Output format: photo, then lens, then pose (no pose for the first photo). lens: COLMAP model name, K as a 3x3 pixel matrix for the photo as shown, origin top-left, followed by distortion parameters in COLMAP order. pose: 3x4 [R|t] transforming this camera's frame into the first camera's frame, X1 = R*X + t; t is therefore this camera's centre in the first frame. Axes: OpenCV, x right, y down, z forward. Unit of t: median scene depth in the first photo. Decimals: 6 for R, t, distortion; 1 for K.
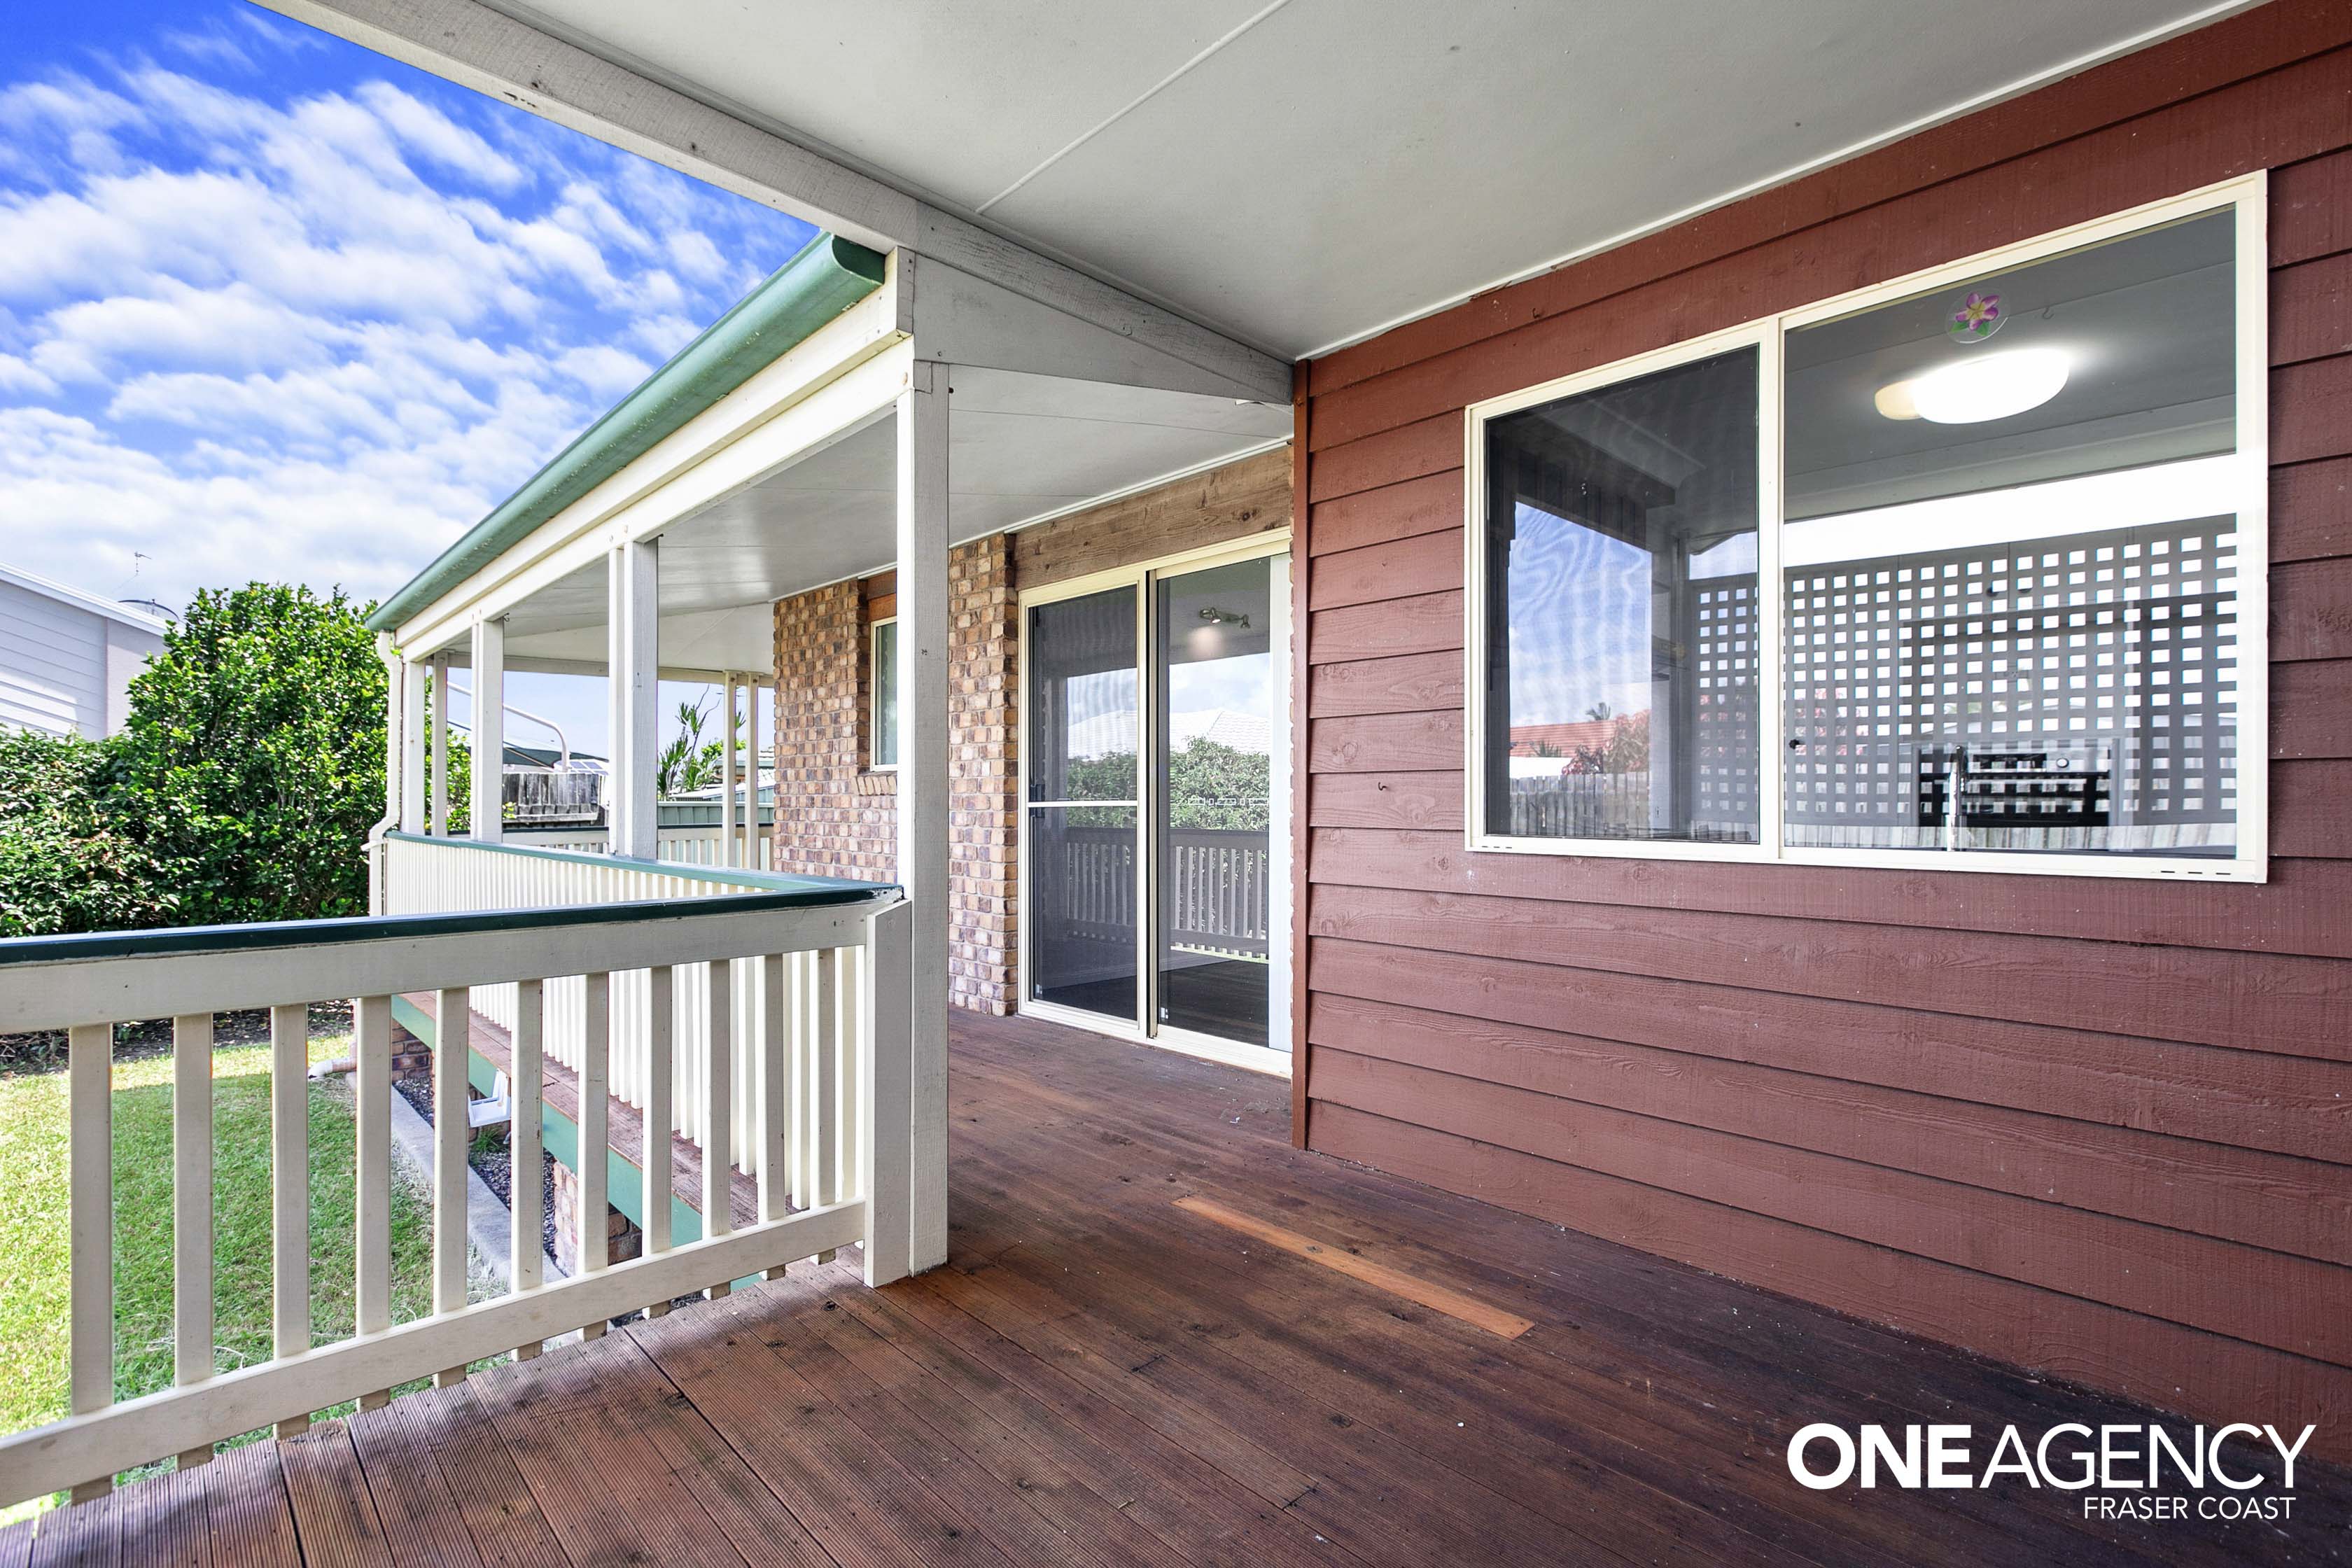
lens RADIAL K [[1068.1, 0, 1256.0], [0, 1068.1, 814.0], [0, 0, 1]] dist [0.000186, 0.000193]
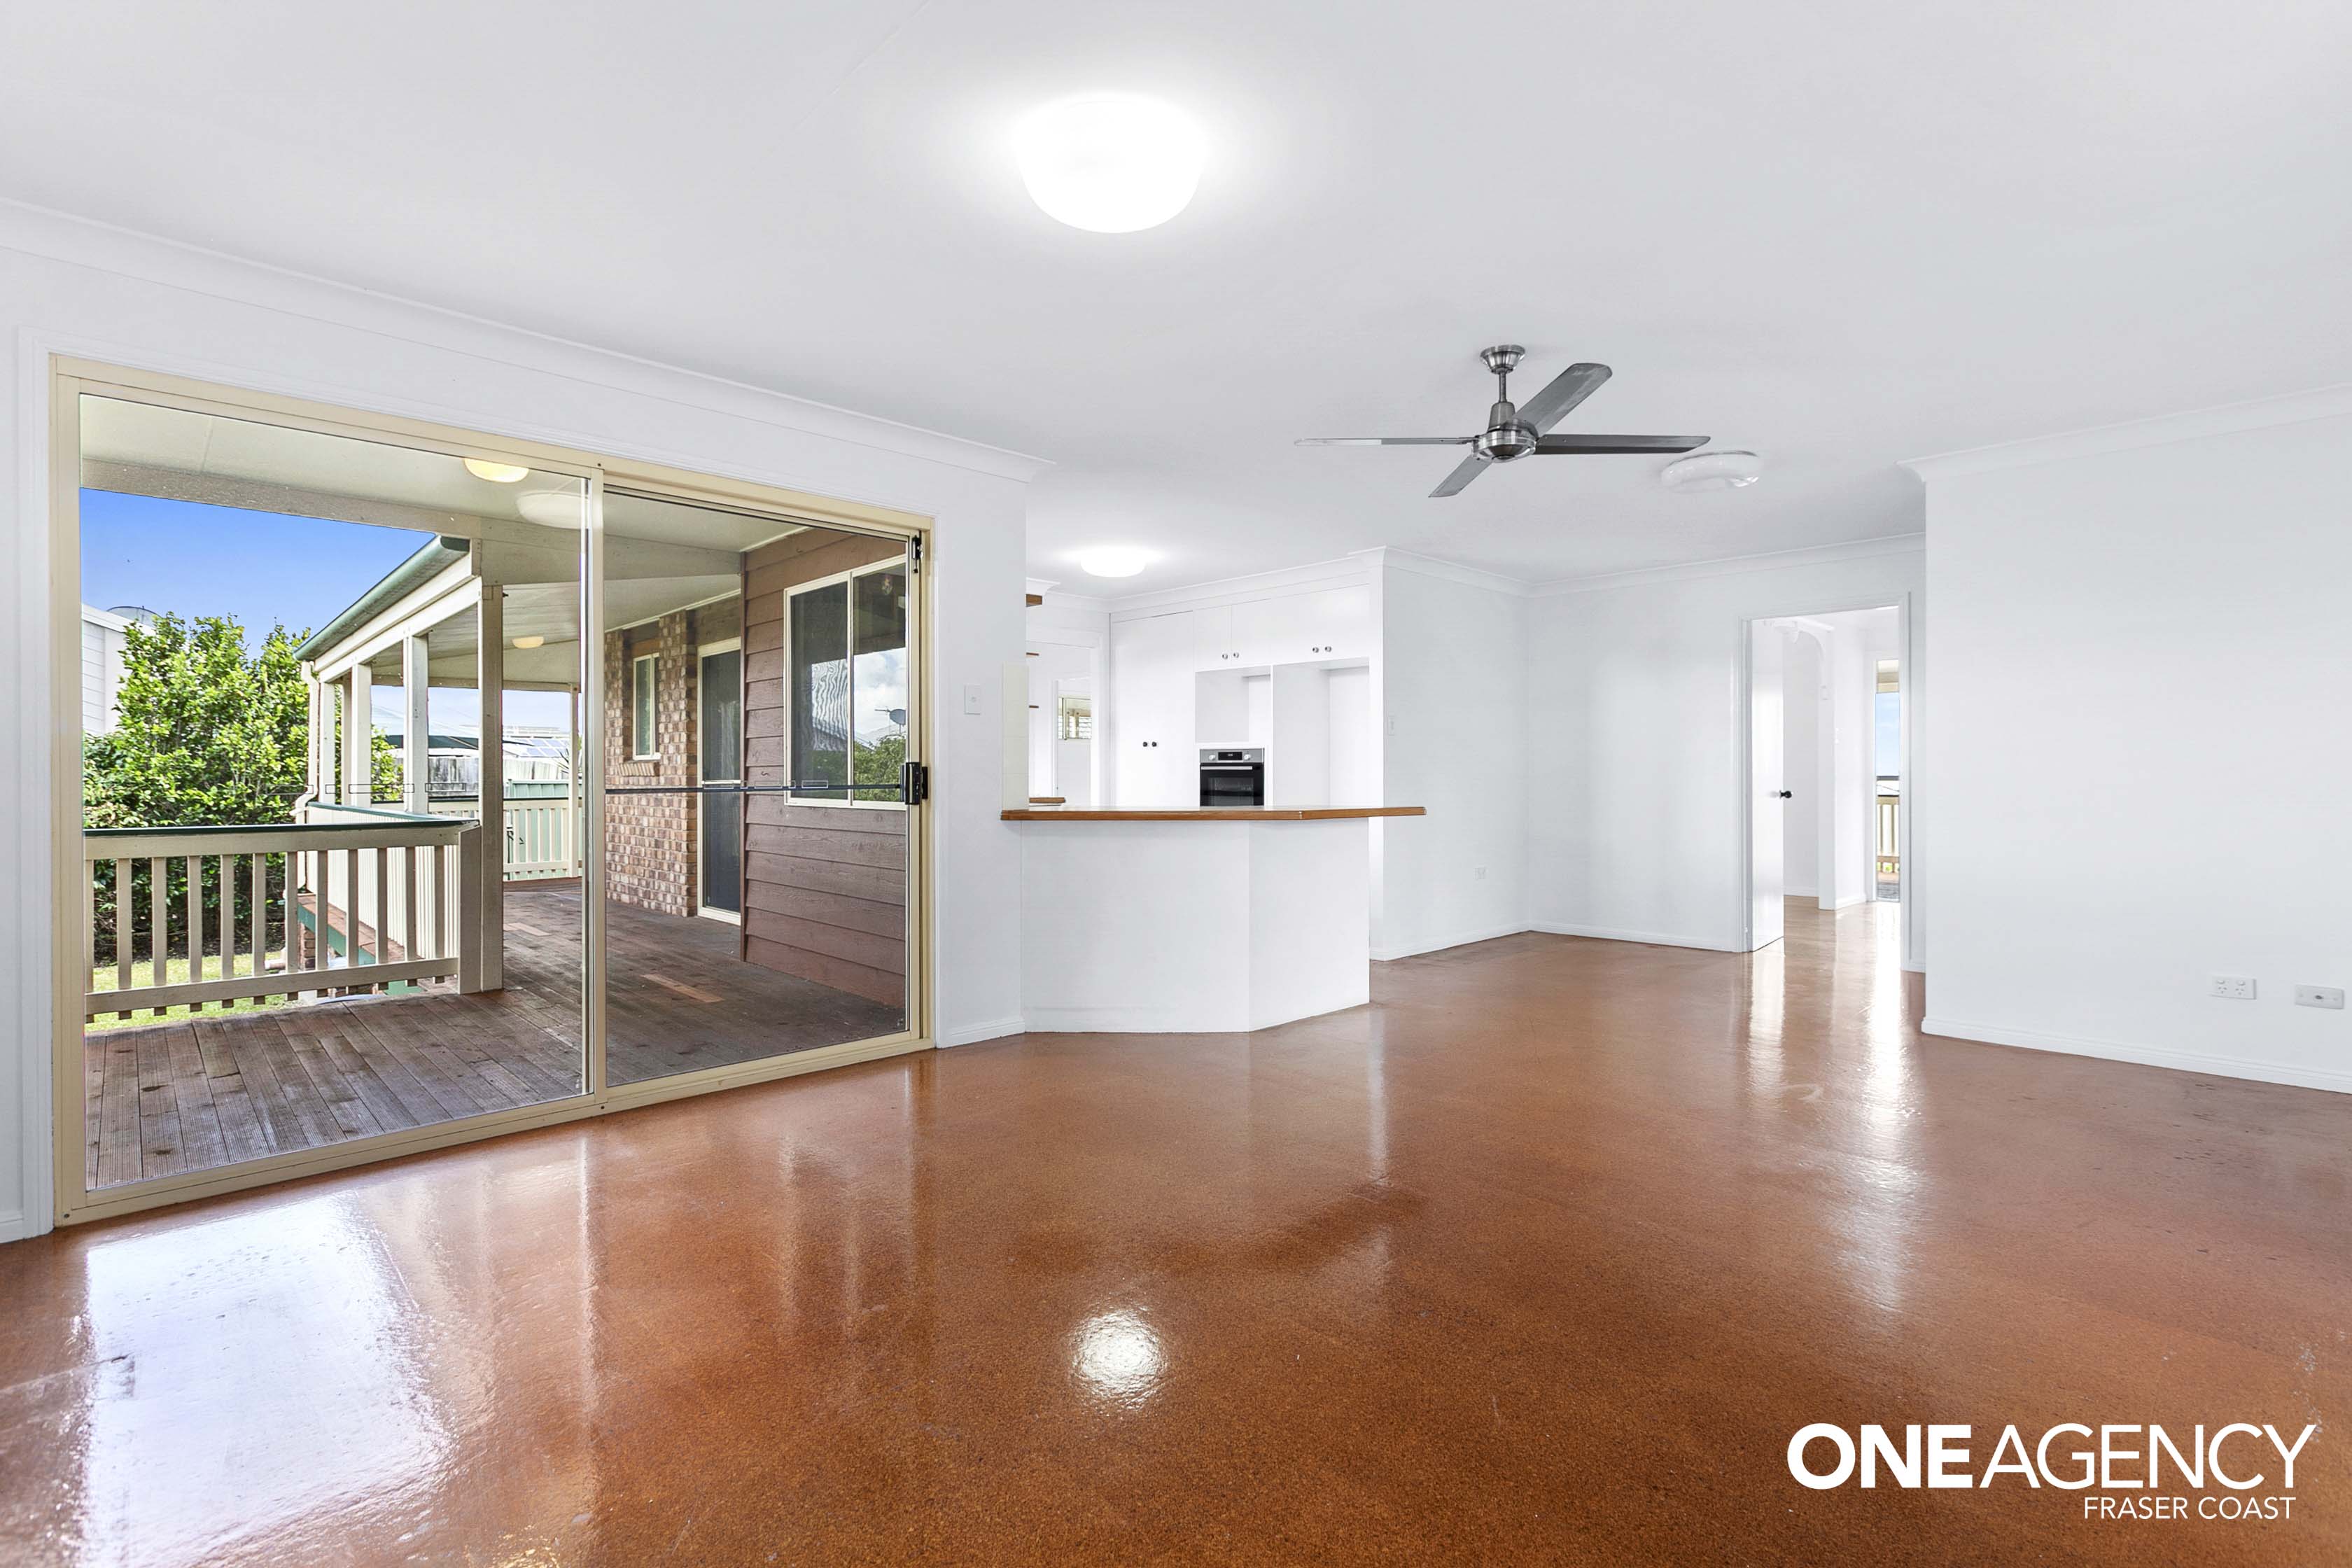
lens RADIAL K [[1068.1, 0, 1259.7], [0, 1068.1, 796.1], [0, 0, 1]] dist [0.000186, 0.000193]
pose [[0.999977, -0.000110, 0.006786, 0.583487], [0.000072, 0.999984, 0.005596, 0.002442], [-0.006786, -0.005596, 0.999961, -0.566960]]
